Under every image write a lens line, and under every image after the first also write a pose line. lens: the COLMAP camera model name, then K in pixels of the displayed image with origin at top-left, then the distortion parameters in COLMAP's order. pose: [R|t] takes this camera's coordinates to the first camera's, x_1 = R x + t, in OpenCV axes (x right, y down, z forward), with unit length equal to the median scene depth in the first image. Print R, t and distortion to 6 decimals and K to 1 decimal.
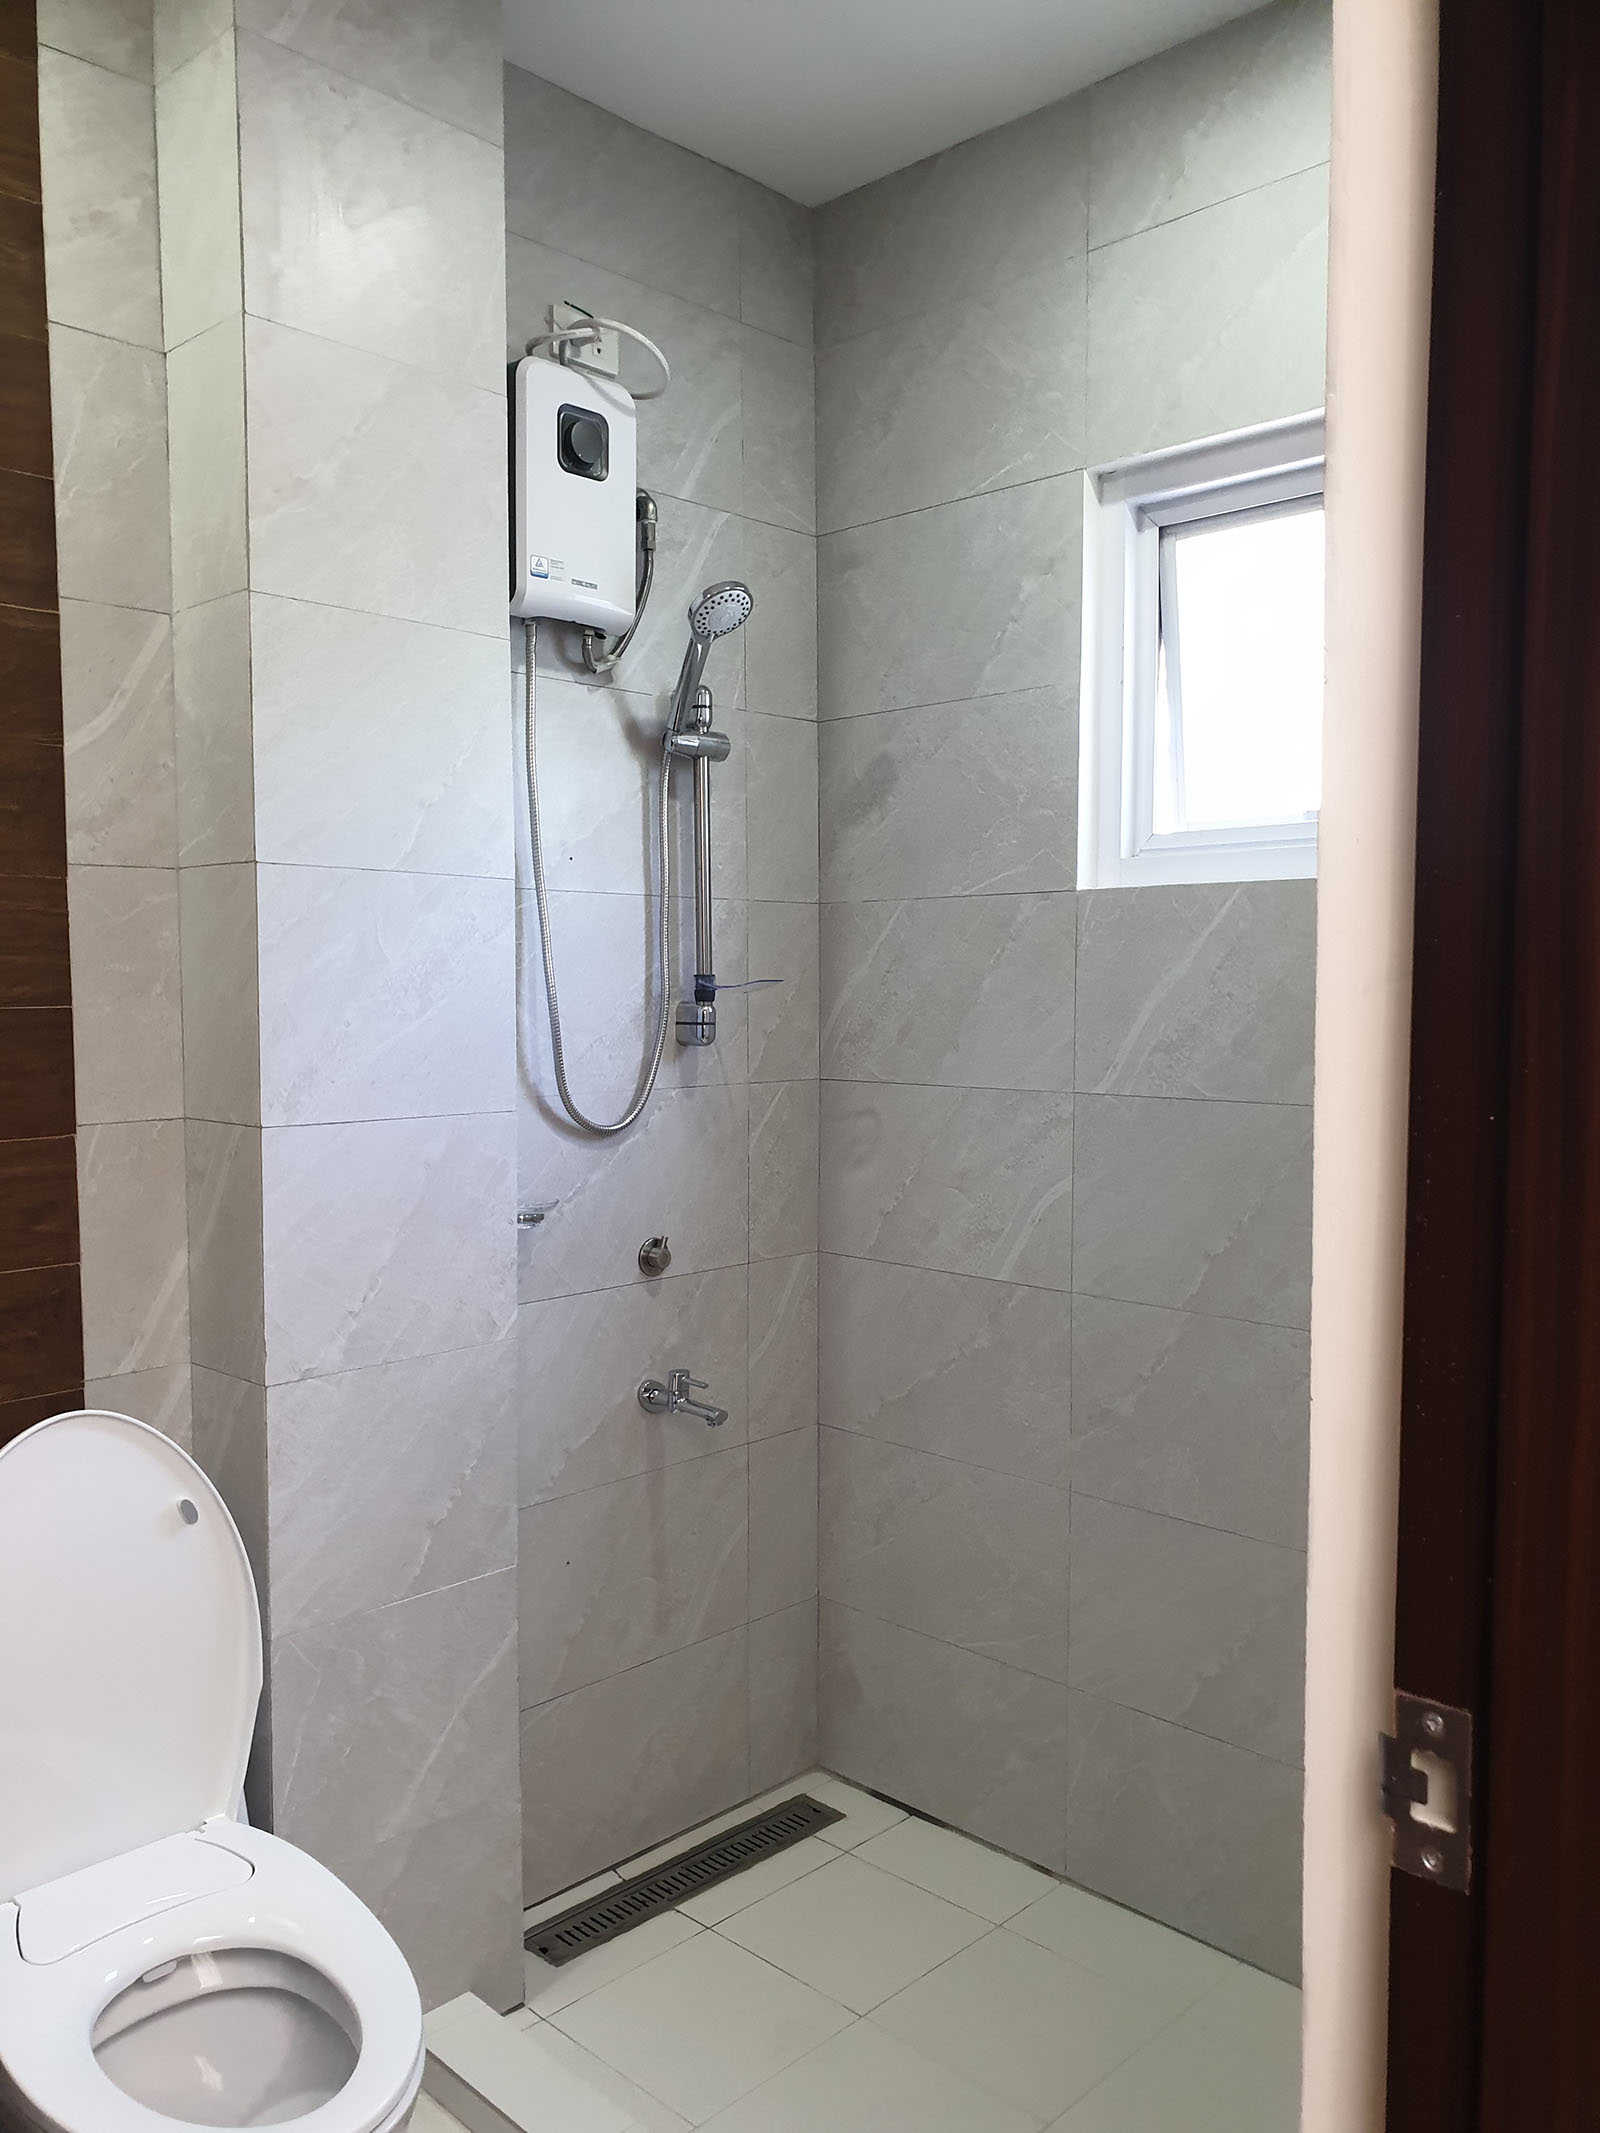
lens RADIAL K [[1639.6, 0, 804.5], [0, 1639.6, 1113.8], [0, 0, 1]] dist [-0.005612, 0.028969]
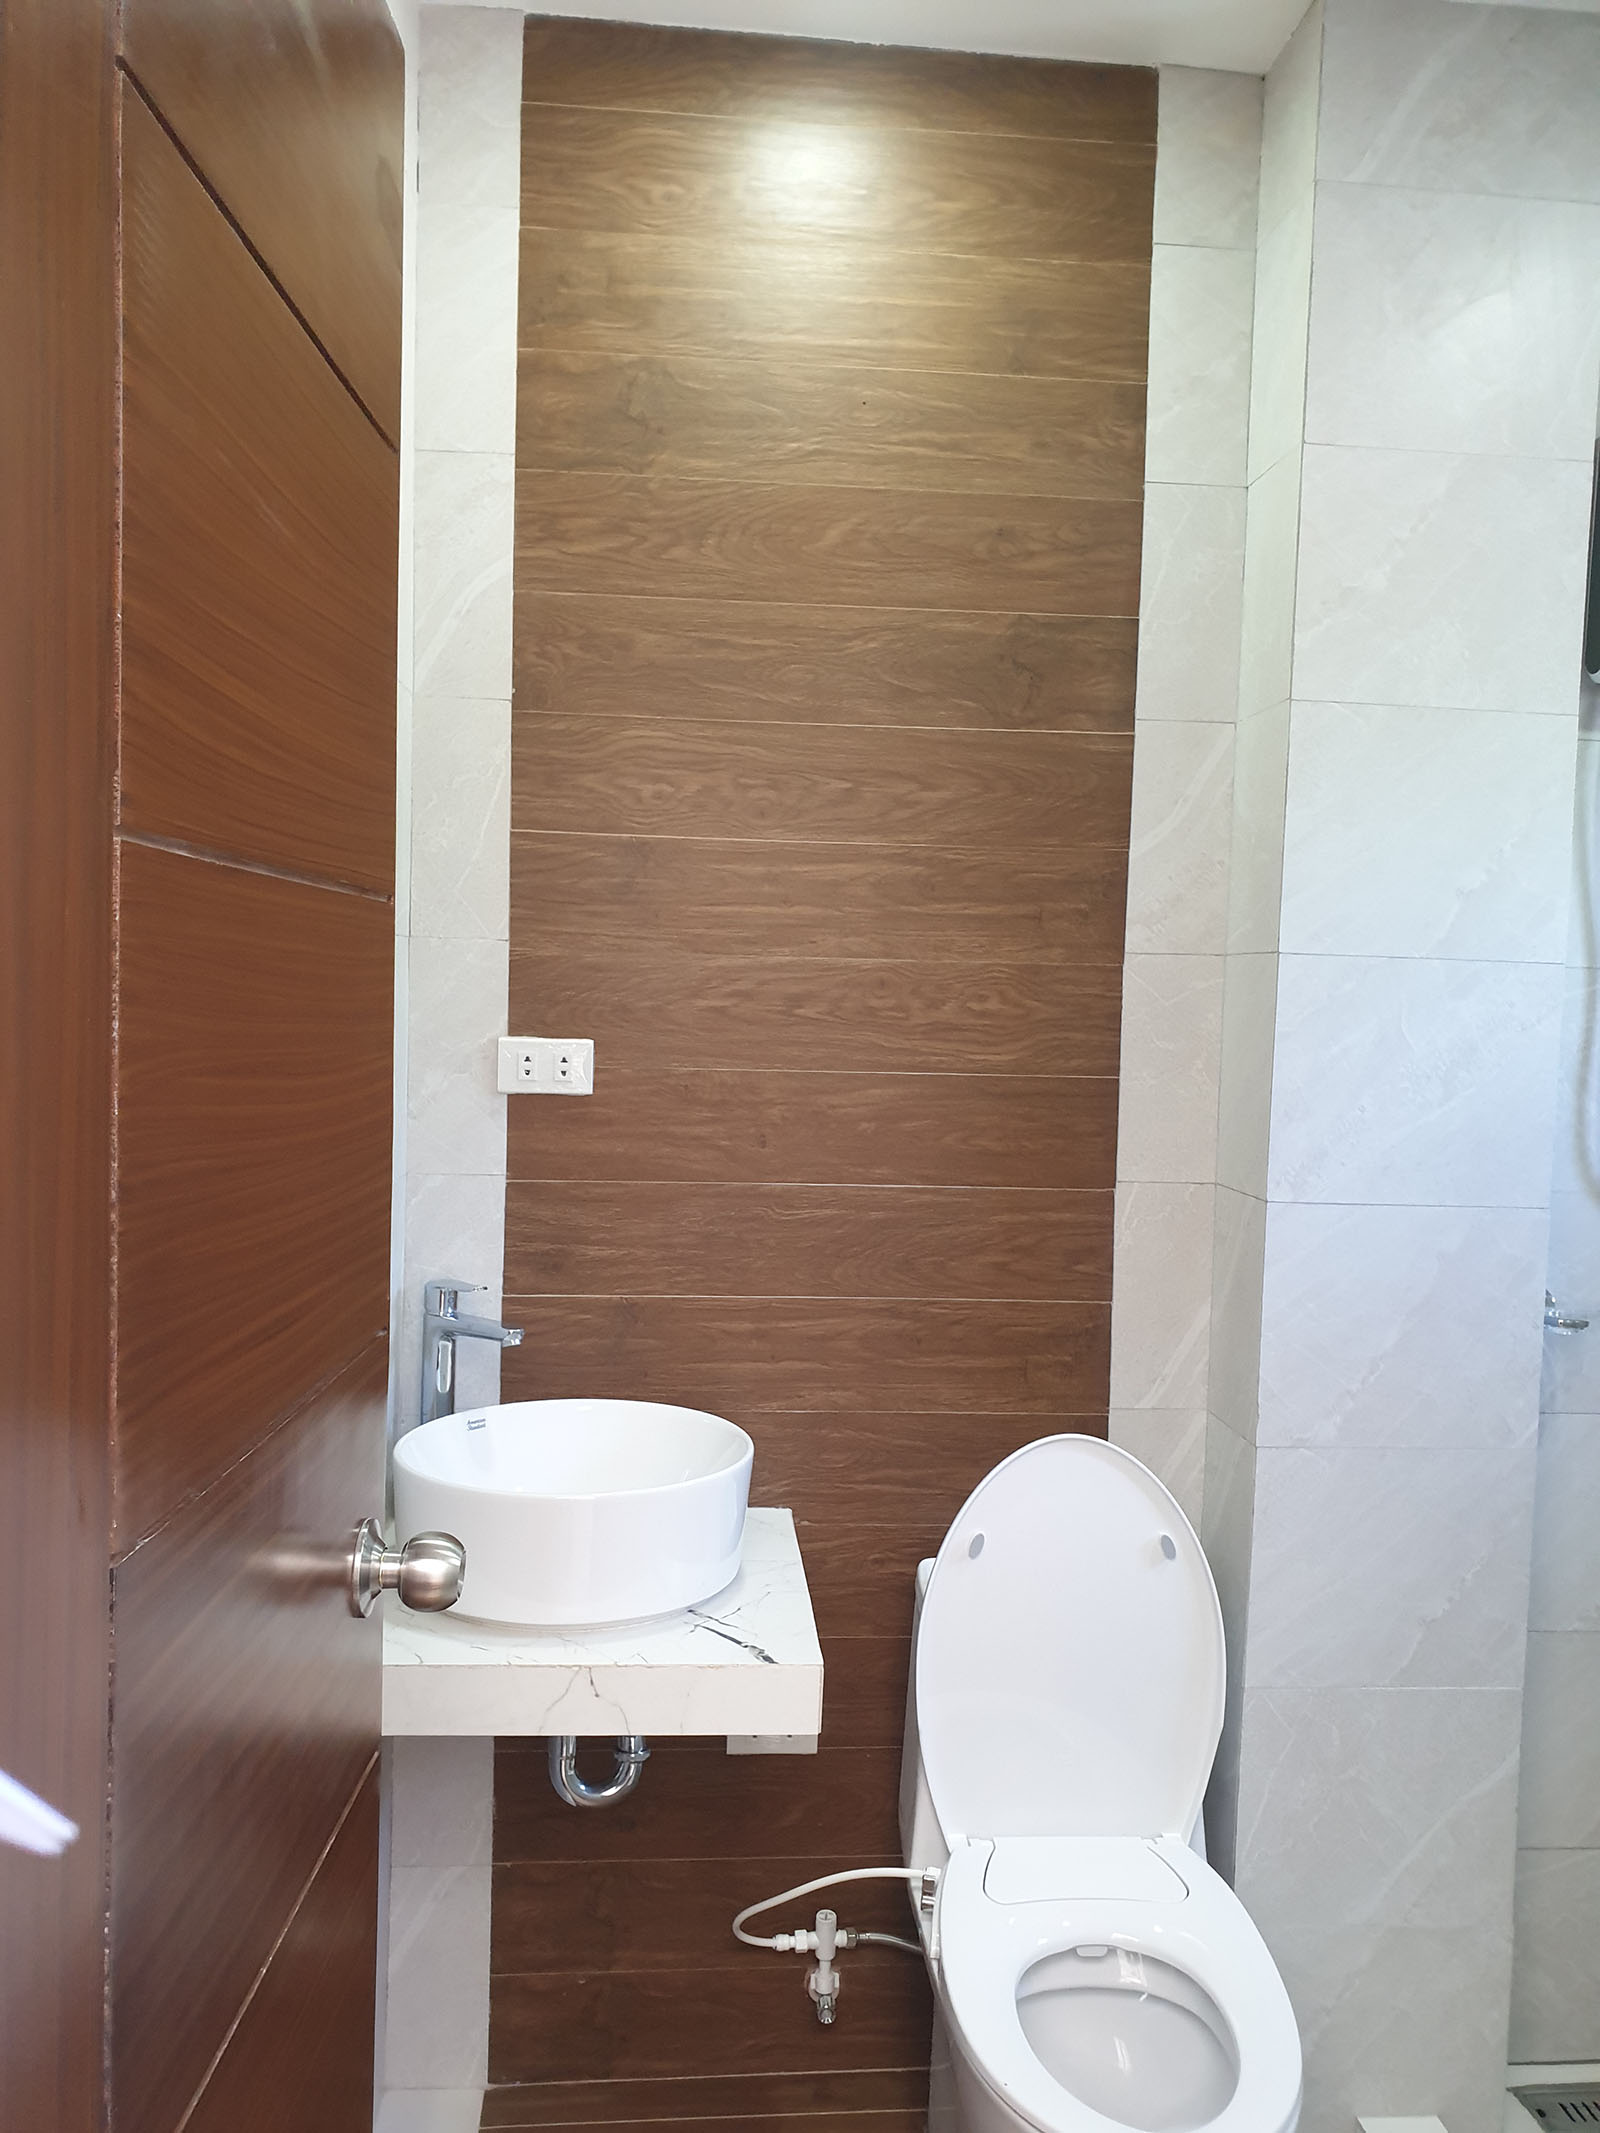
lens RADIAL K [[1639.6, 0, 804.5], [0, 1639.6, 1113.8], [0, 0, 1]] dist [-0.005612, 0.028969]
pose [[0.755951, 0.070924, -0.650774, 0.089152], [-0.086748, 0.996200, 0.007802, -0.021821], [0.648854, 0.050556, 0.759231, 0.000981]]
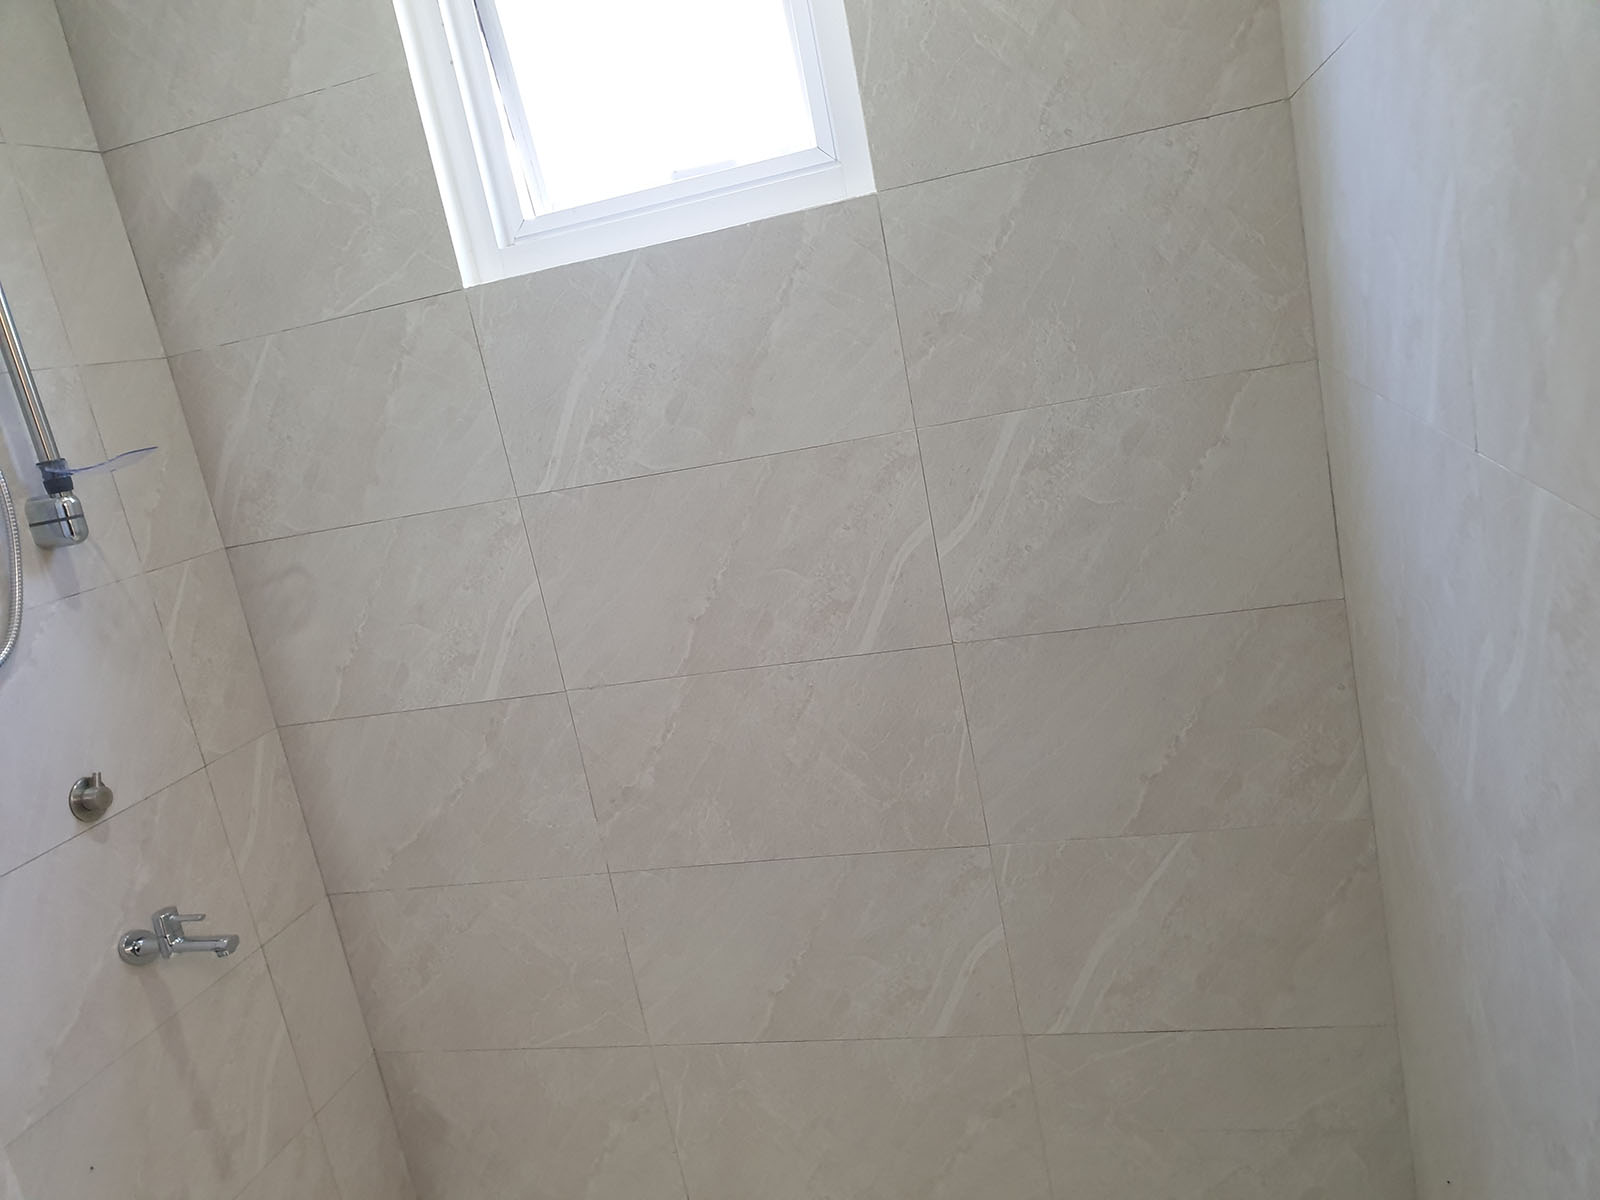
lens RADIAL K [[1190.0, 0, 802.5], [0, 1190.0, 611.3], [0, 0, 1]] dist [-0.011165, -0.001158]
pose [[0.843718, -0.272843, 0.462273, -0.037823], [0.229991, 0.961881, 0.147953, -0.012524], [-0.485020, -0.018512, 0.874307, 0.288157]]
